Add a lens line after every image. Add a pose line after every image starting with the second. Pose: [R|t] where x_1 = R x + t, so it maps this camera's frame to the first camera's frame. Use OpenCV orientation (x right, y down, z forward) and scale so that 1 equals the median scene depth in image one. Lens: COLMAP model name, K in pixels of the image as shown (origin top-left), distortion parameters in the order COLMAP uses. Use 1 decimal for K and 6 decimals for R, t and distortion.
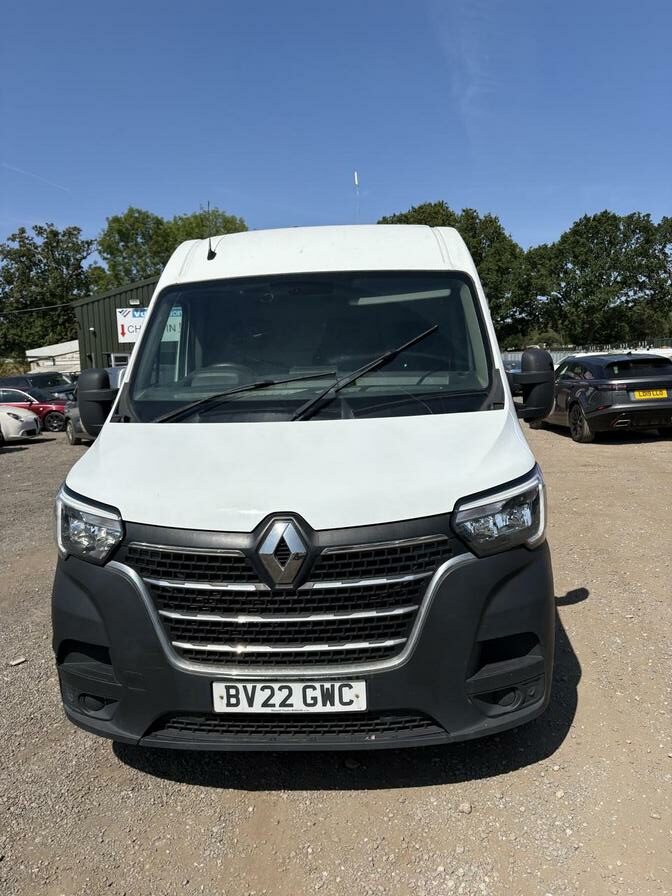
lens RADIAL K [[690.6, 0, 336.0], [0, 690.6, 448.0], [0, 0, 1]] dist [-0.001591, 0.000814]
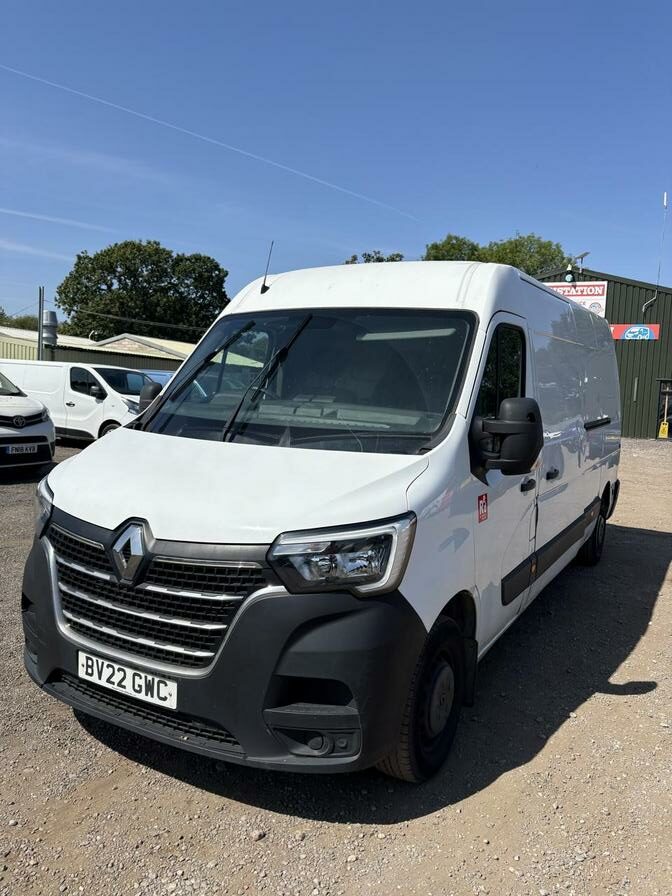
lens RADIAL K [[690.6, 0, 336.0], [0, 690.6, 448.0], [0, 0, 1]] dist [-0.001591, 0.000814]
pose [[0.890330, 0.112368, -0.441232, 0.703186], [-0.126543, 0.991957, -0.002721, -0.060383], [0.437378, 0.058258, 0.897389, 0.105154]]
